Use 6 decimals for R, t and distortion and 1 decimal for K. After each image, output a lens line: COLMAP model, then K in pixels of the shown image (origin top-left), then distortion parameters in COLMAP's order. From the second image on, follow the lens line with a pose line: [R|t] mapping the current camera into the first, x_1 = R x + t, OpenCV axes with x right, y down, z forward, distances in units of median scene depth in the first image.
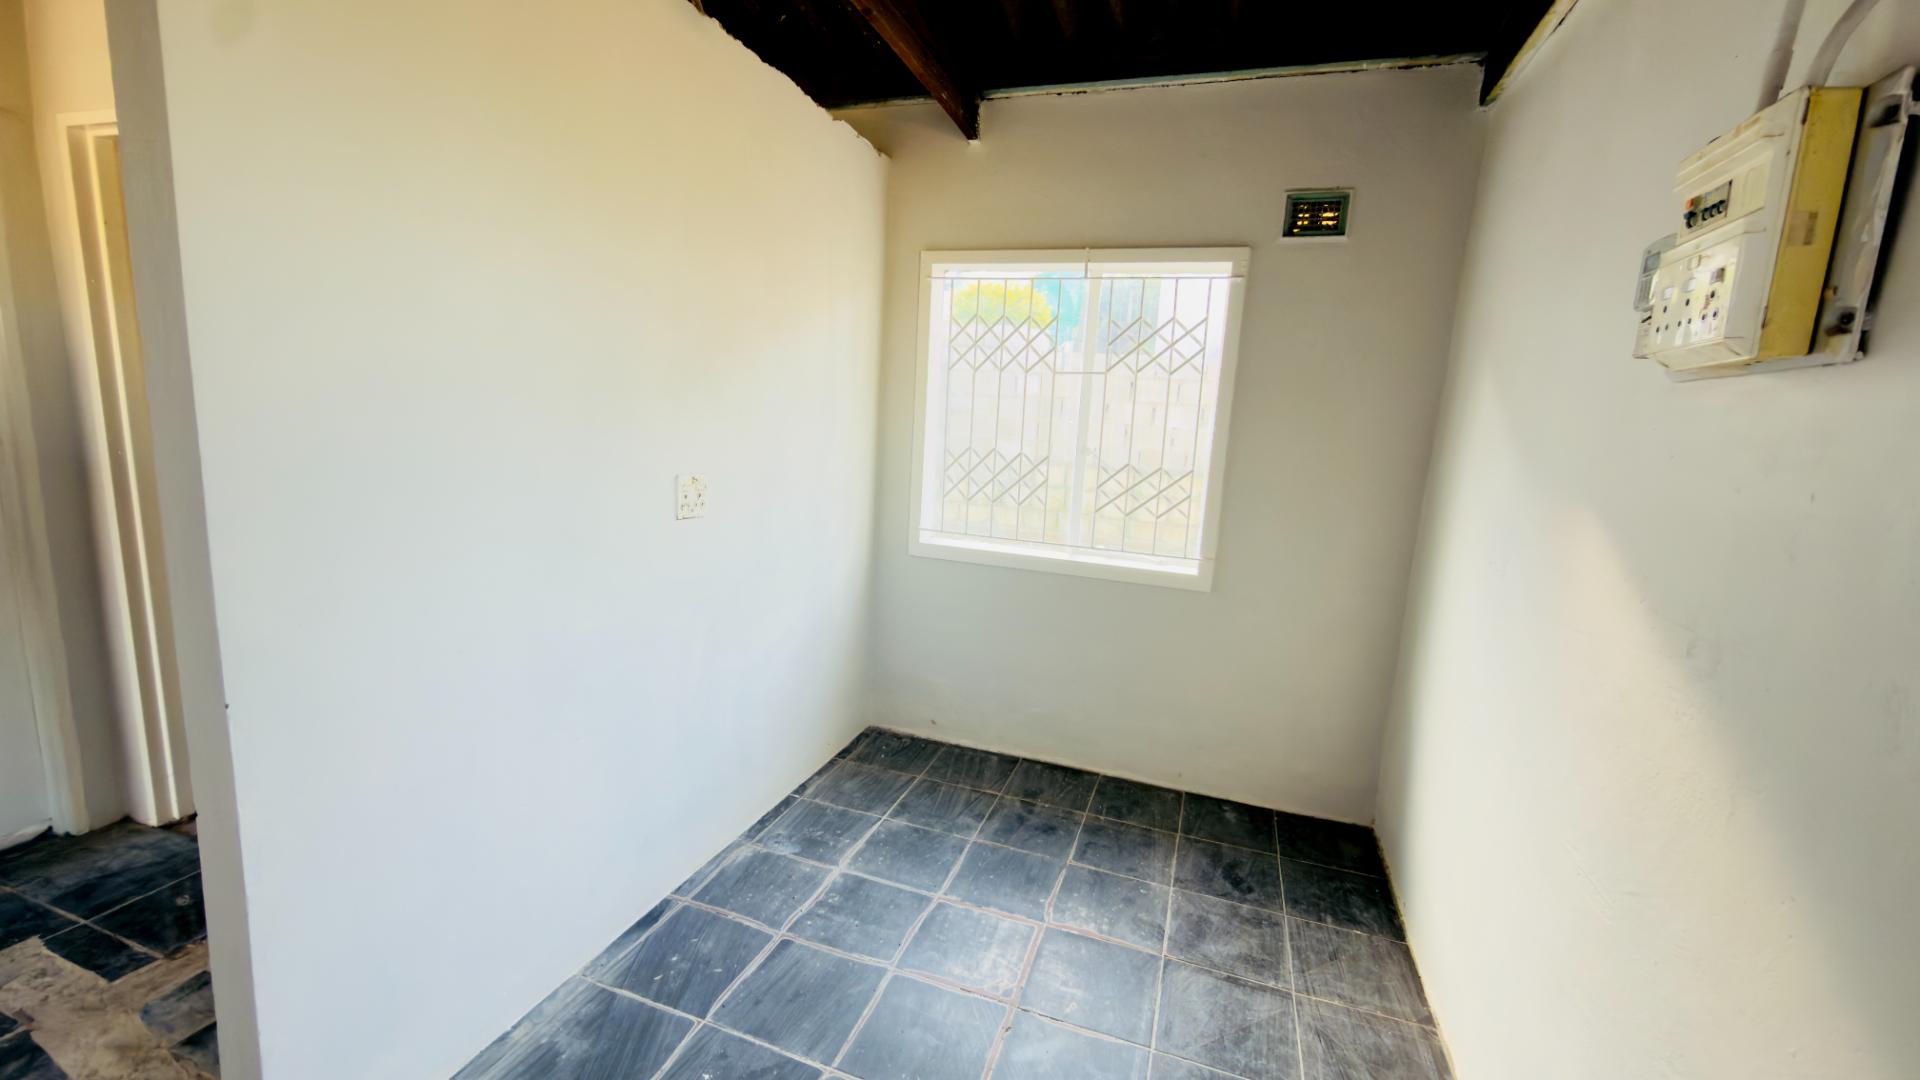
lens RADIAL K [[766.0, 0, 963.7], [0, 766.0, 536.1], [0, 0, 1]] dist [0.002198, -0.000168]
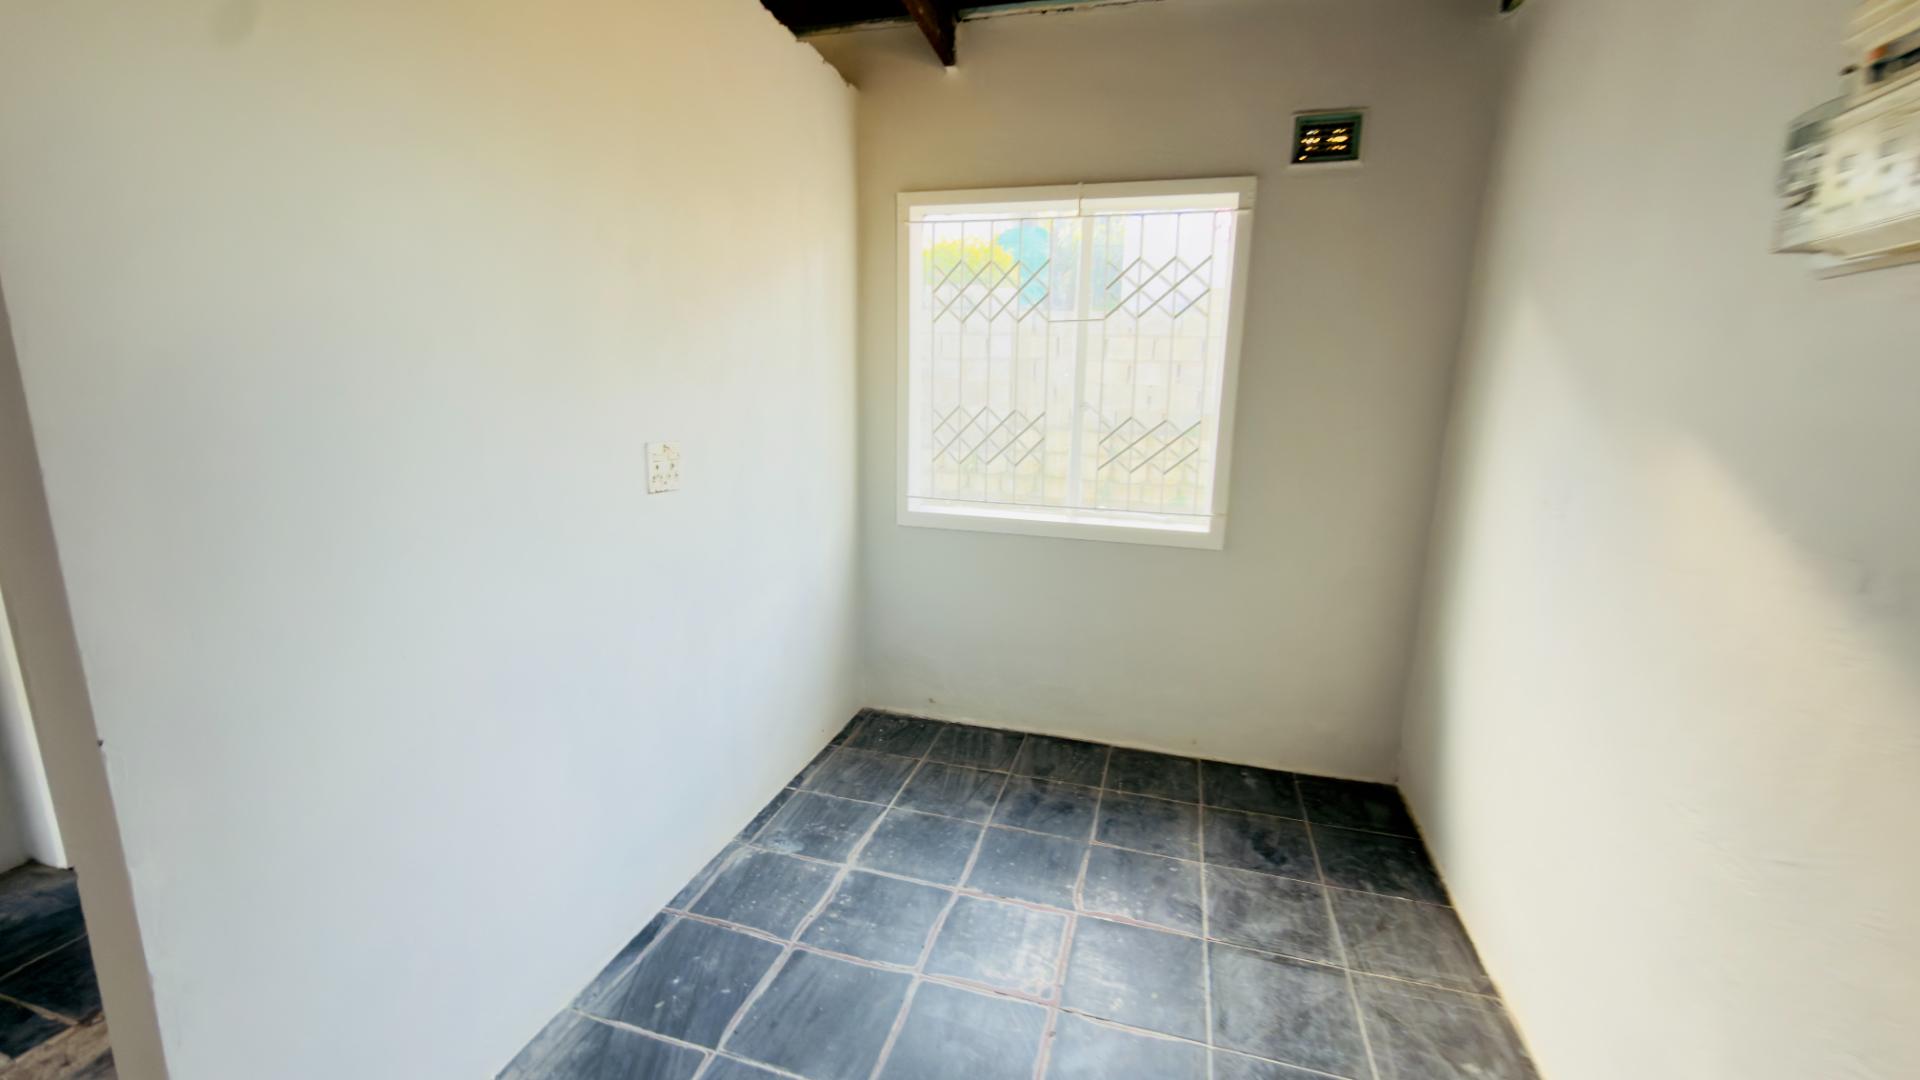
lens RADIAL K [[766.0, 0, 962.1], [0, 766.0, 536.3], [0, 0, 1]] dist [0.002198, -0.000168]
pose [[0.998020, -0.044492, 0.044458, -0.047673], [0.042804, 0.998352, 0.038218, 0.007937], [-0.046085, -0.036239, 0.998280, 0.085166]]
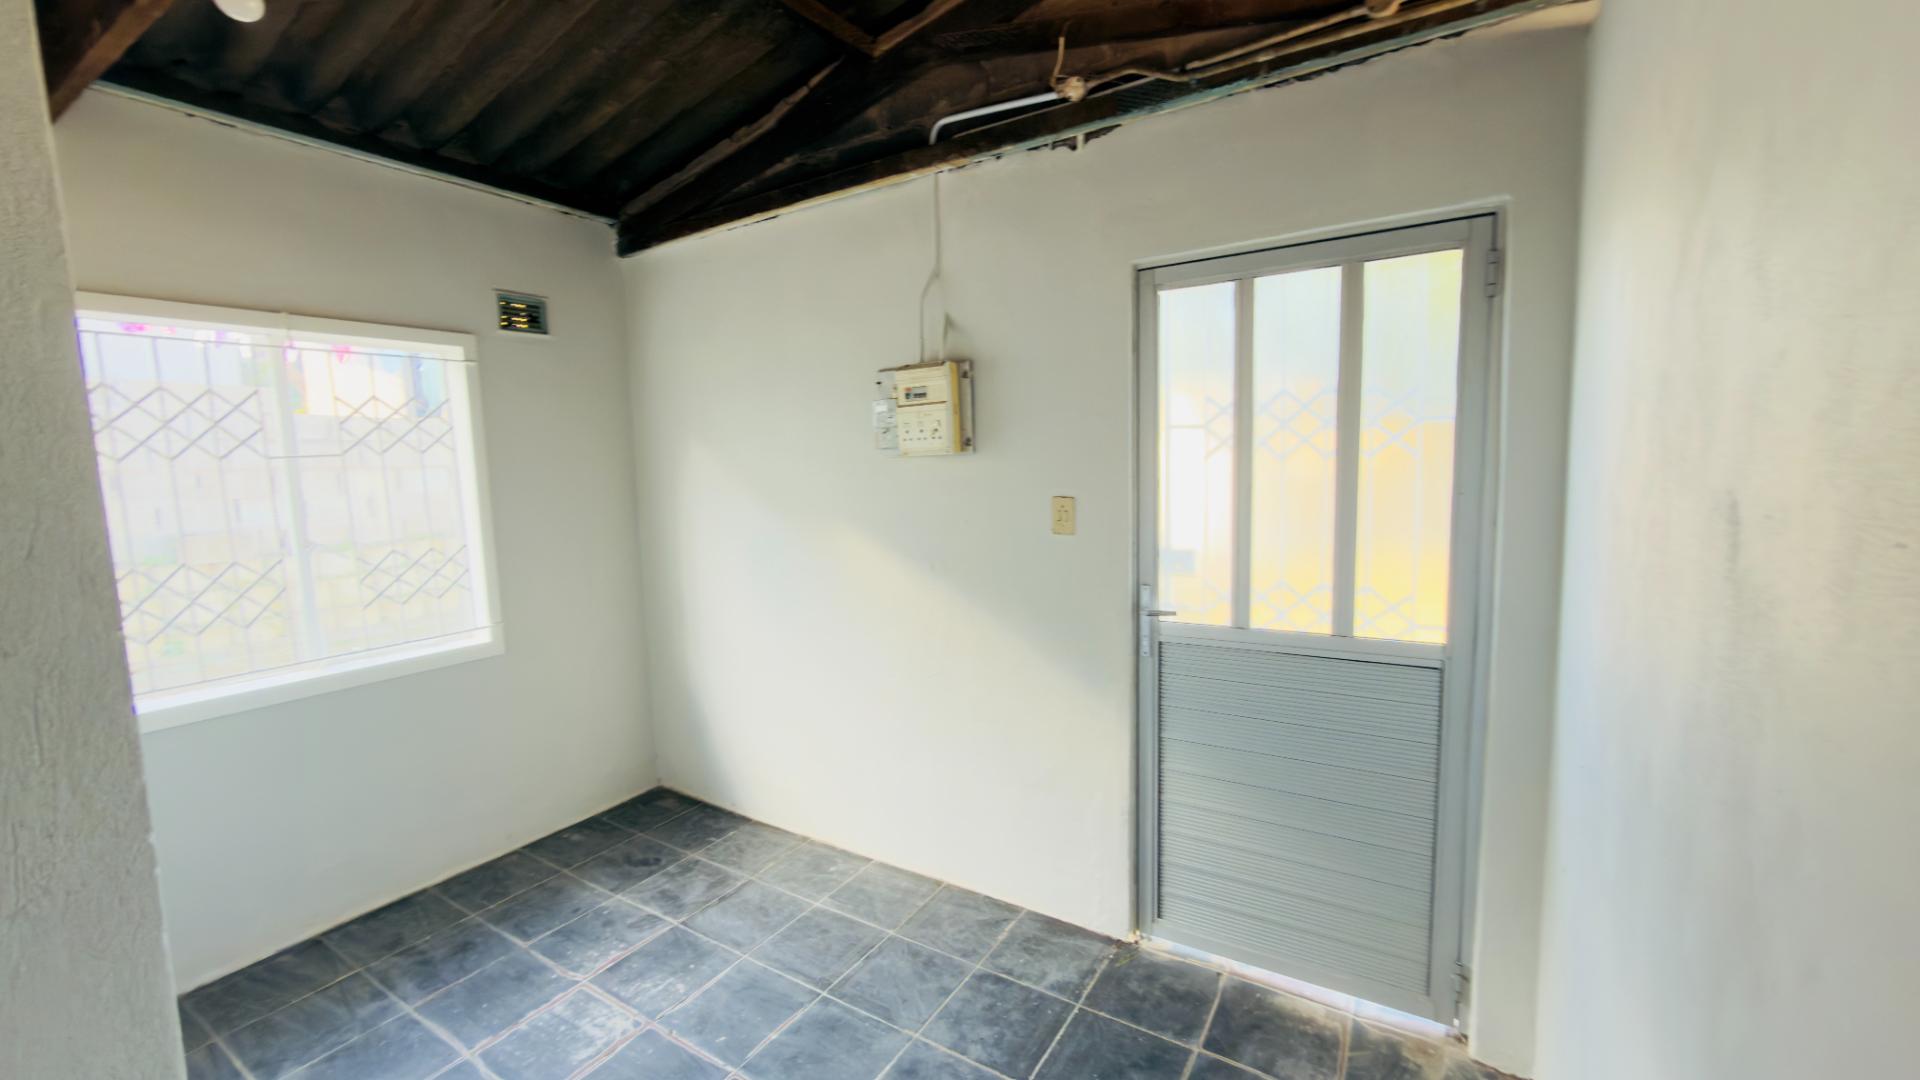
lens RADIAL K [[766.0, 0, 960.3], [0, 766.0, 530.1], [0, 0, 1]] dist [0.002198, -0.000168]
pose [[0.229766, -0.156074, 0.960650, -0.625814], [0.198492, 0.973826, 0.110740, -0.101248], [-0.952790, 0.165237, 0.254731, 0.123189]]
